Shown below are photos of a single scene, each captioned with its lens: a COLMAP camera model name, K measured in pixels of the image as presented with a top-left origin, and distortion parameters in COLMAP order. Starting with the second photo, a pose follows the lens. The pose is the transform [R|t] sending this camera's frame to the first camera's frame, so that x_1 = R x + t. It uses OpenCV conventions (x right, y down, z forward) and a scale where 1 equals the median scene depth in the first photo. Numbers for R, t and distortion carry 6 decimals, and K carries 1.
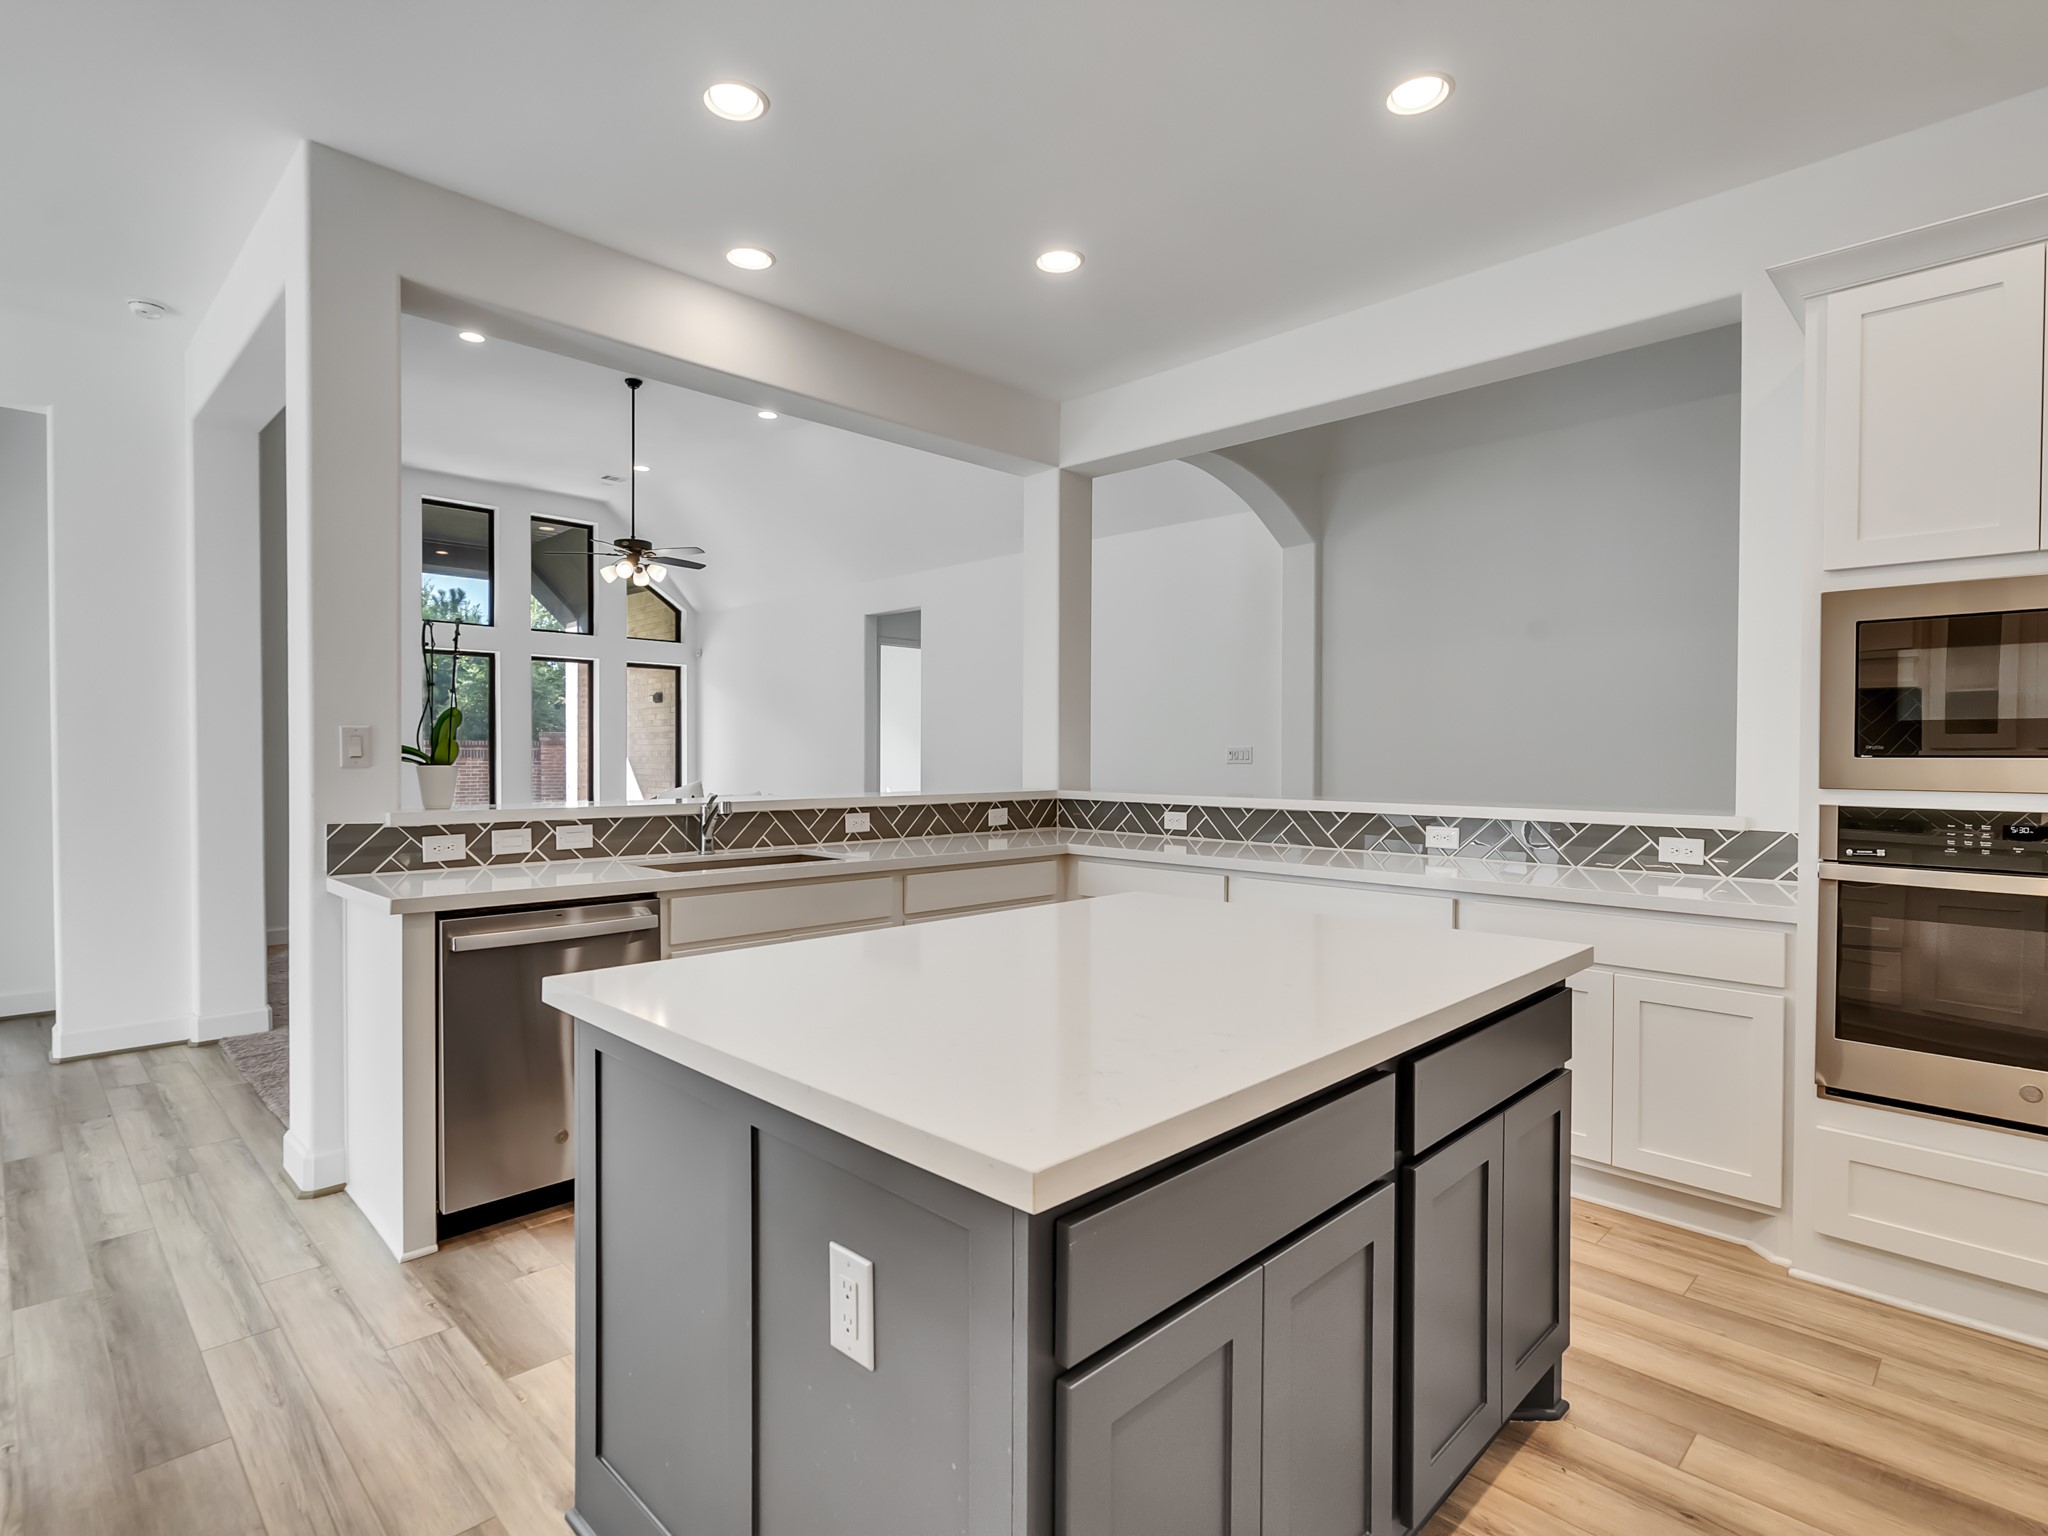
lens RADIAL K [[1050.8, 0, 1014.6], [0, 1050.8, 763.4], [0, 0, 1]] dist [-0.004508, -0.001399]
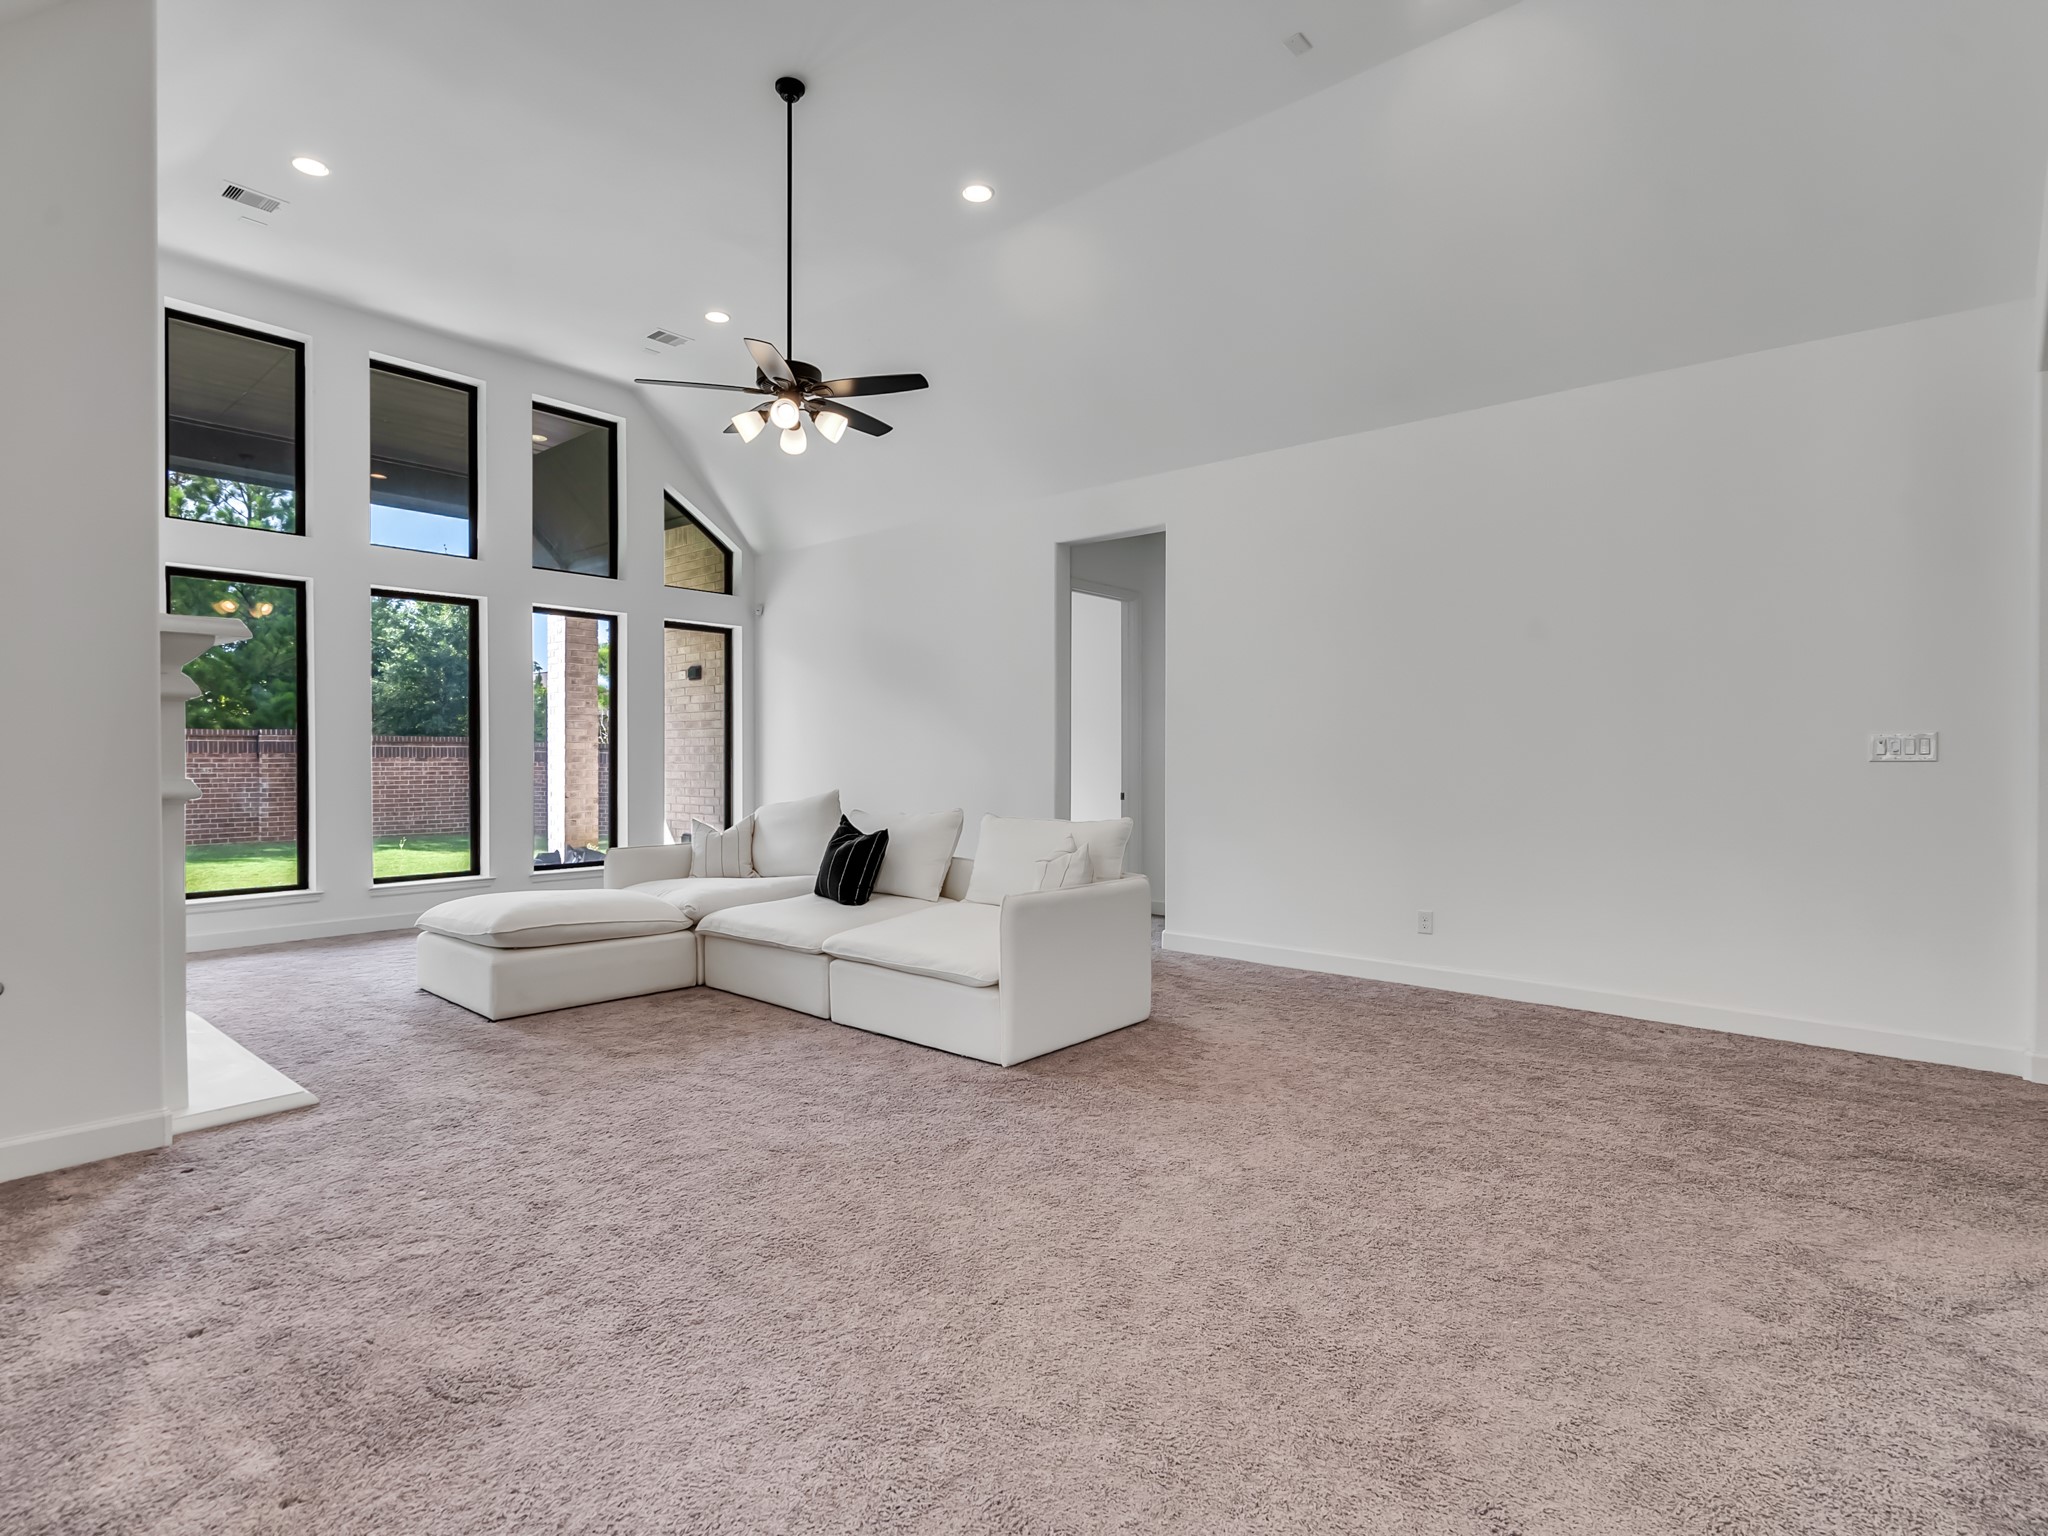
lens RADIAL K [[1050.8, 0, 1016.2], [0, 1050.8, 756.0], [0, 0, 1]] dist [-0.004508, -0.001399]
pose [[0.997172, -0.003977, 0.075042, -0.219280], [0.004373, 0.999977, -0.005119, -0.000693], [-0.075019, 0.005432, 0.997167, 0.329500]]
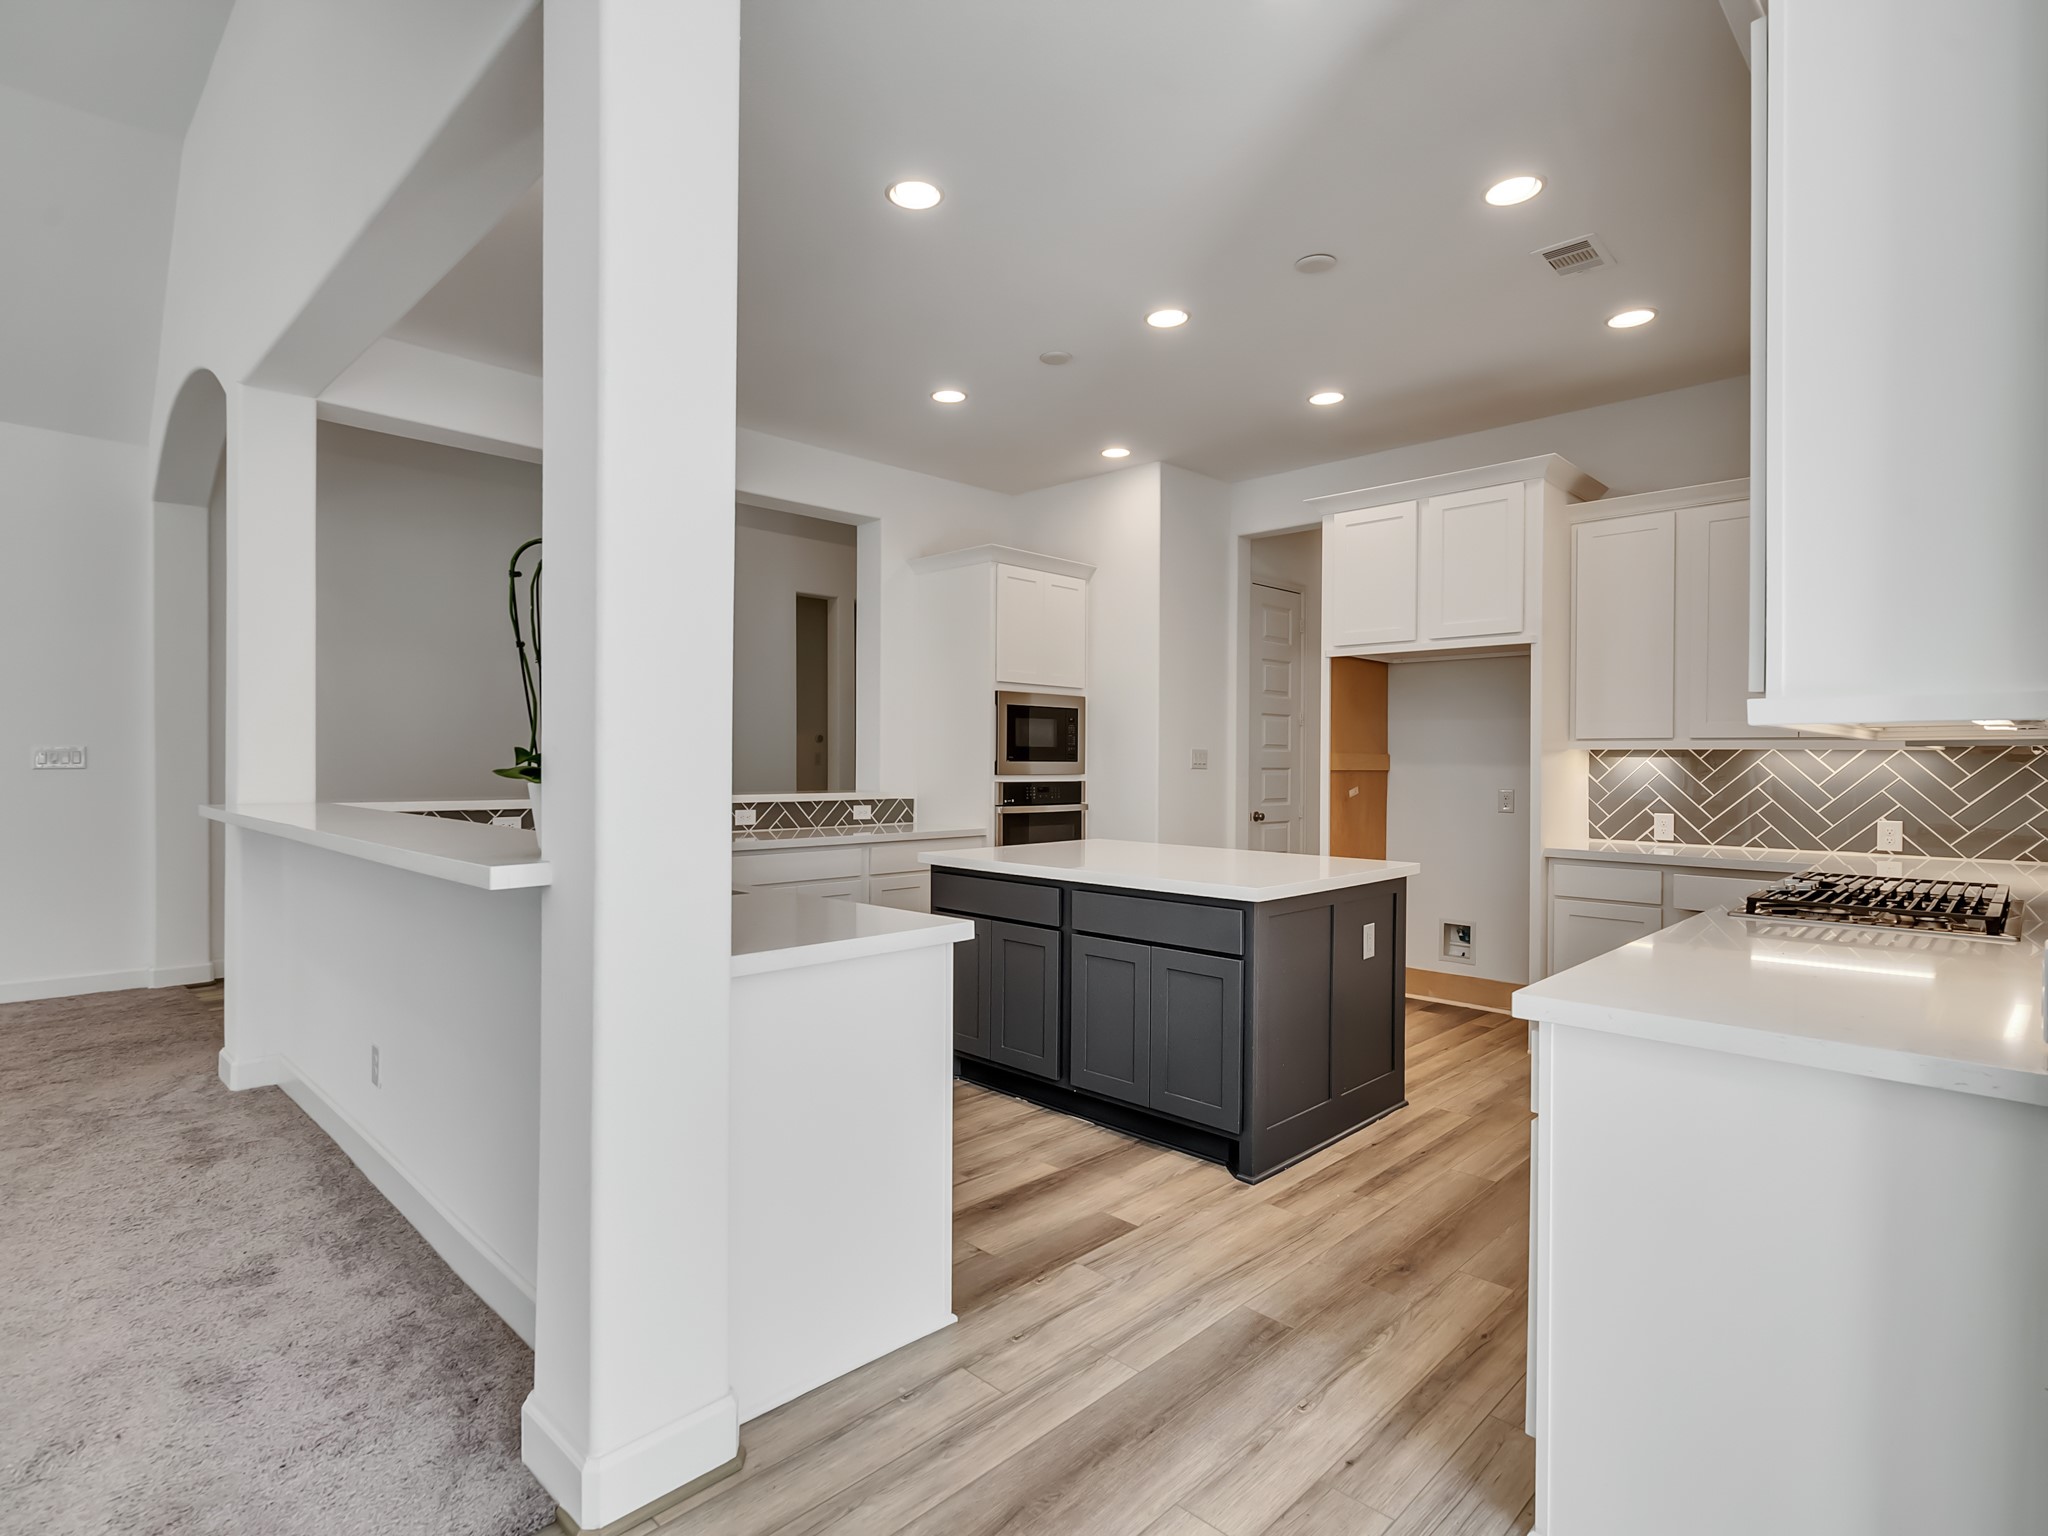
lens RADIAL K [[1050.8, 0, 983.1], [0, 1050.8, 770.3], [0, 0, 1]] dist [-0.004508, -0.001399]
pose [[0.014904, -0.018389, 0.999720, -0.367724], [0.002559, 0.999828, 0.018353, -0.007041], [-0.999886, 0.002285, 0.014948, 0.234506]]
